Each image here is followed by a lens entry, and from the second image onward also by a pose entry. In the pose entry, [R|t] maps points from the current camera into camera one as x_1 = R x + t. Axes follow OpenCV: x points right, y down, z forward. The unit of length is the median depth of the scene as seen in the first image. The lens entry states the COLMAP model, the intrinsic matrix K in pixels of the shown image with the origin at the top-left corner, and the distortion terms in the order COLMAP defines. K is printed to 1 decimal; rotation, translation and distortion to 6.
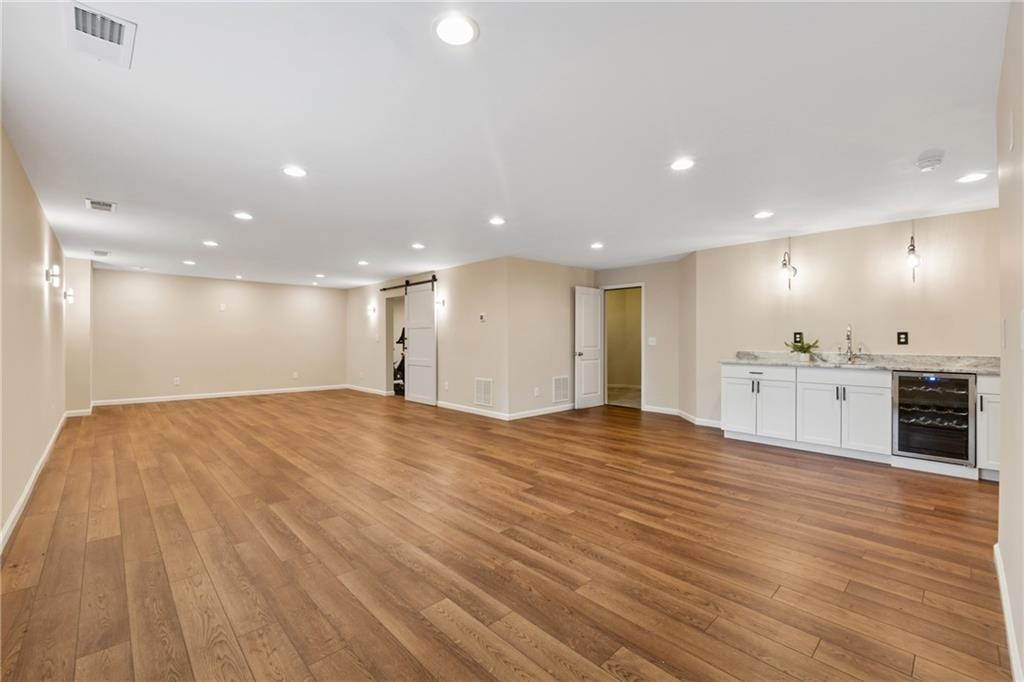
lens RADIAL K [[432.8, 0, 512.2], [0, 432.8, 339.4], [0, 0, 1]] dist [-0.003743, -0.000300]
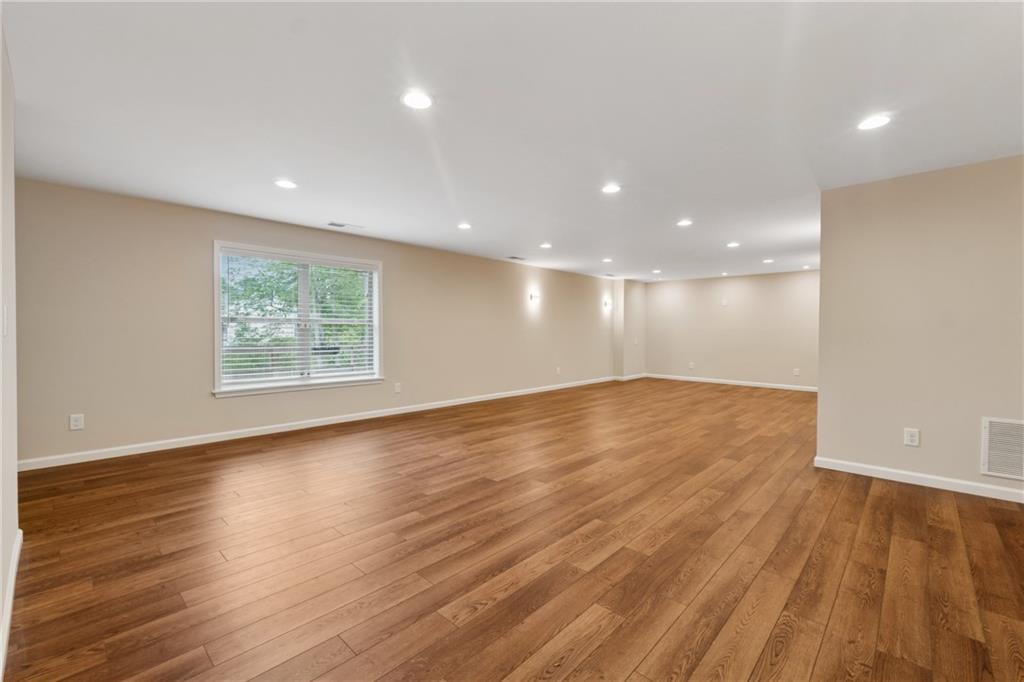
lens RADIAL K [[432.8, 0, 509.0], [0, 432.8, 341.2], [0, 0, 1]] dist [-0.003743, -0.000300]
pose [[0.055463, 0.024459, -0.998161, 1.037229], [-0.004840, 0.999695, 0.024228, 0.000181], [0.998449, 0.003487, 0.055565, 0.991683]]
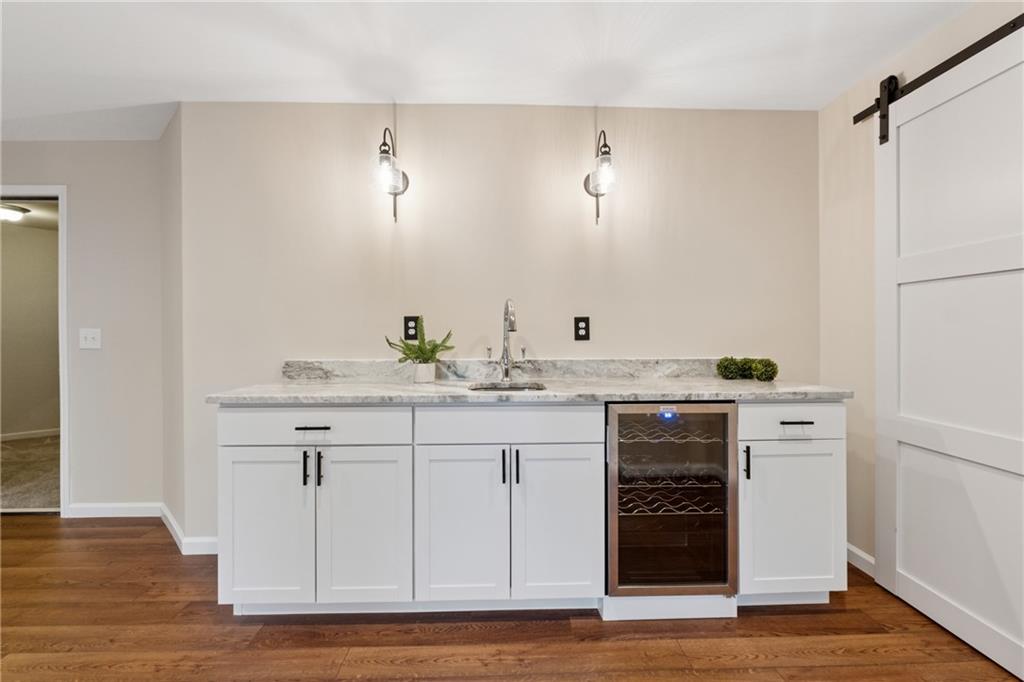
lens RADIAL K [[432.8, 0, 513.7], [0, 432.8, 335.3], [0, 0, 1]] dist [-0.003743, -0.000300]
pose [[0.664049, -0.009053, 0.747634, 0.430070], [0.005866, 0.999959, 0.006899, 0.001468], [-0.747666, -0.000196, 0.664075, 0.676919]]
